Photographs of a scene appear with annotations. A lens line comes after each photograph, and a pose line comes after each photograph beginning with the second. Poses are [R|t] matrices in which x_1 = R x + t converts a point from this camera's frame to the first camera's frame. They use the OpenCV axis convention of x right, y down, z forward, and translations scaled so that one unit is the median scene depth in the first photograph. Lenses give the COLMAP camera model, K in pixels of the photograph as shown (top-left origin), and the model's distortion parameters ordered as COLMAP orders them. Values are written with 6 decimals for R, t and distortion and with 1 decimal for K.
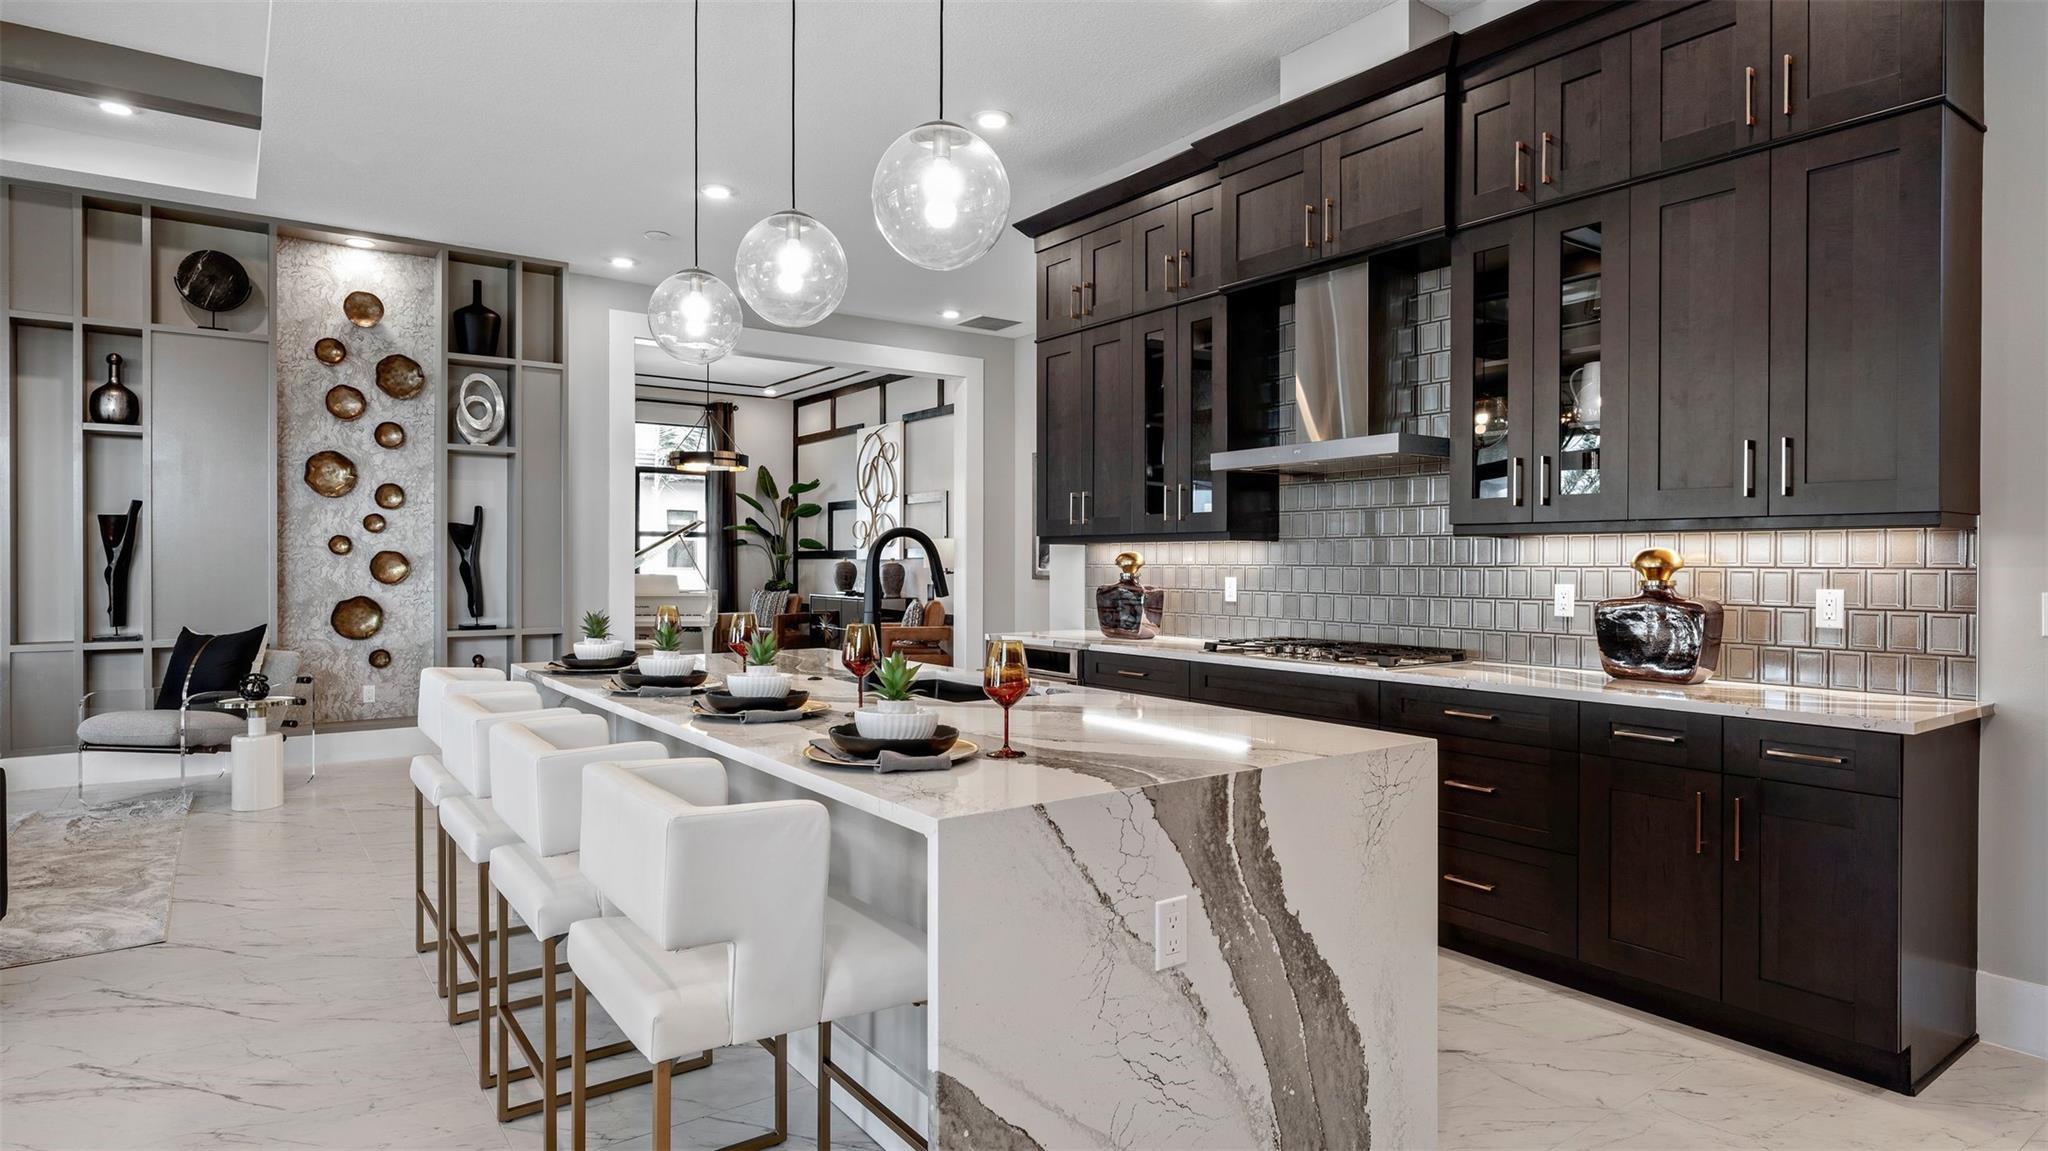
lens RADIAL K [[1150.1, 0, 1069.7], [0, 1150.1, 567.8], [0, 0, 1]] dist [0.000855, -0.000190]
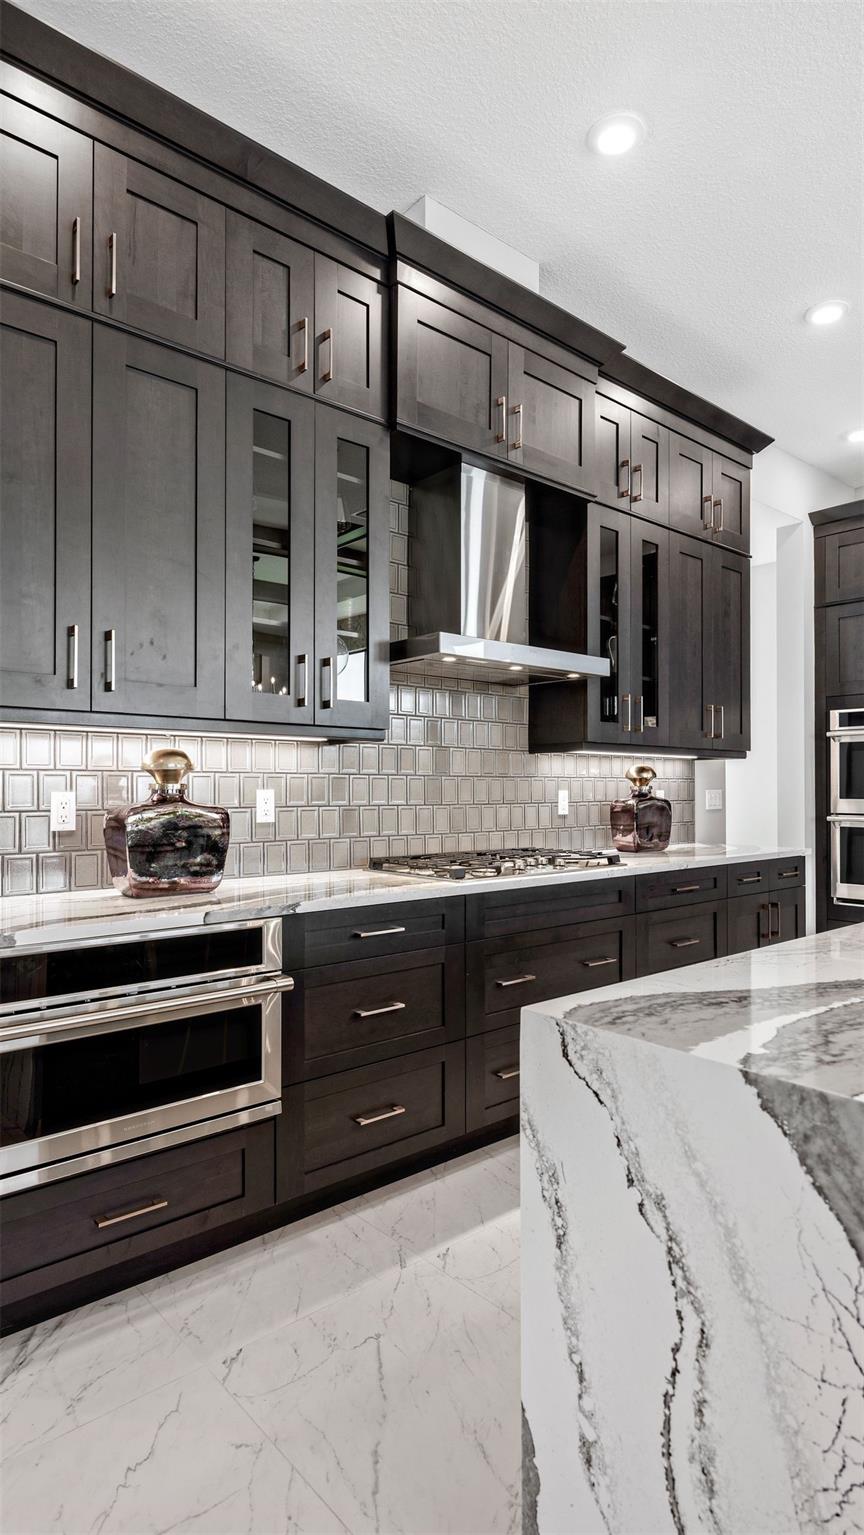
lens RADIAL K [[820.3, 0, 445.6], [0, 820.3, 780.6], [0, 0, 1]] dist [0.002832, -0.000953]
pose [[-0.065932, 0.007493, 0.997796, -0.305210], [0.005523, 0.999959, -0.007144, 0.005423], [-0.997809, 0.005040, -0.065970, 0.712948]]
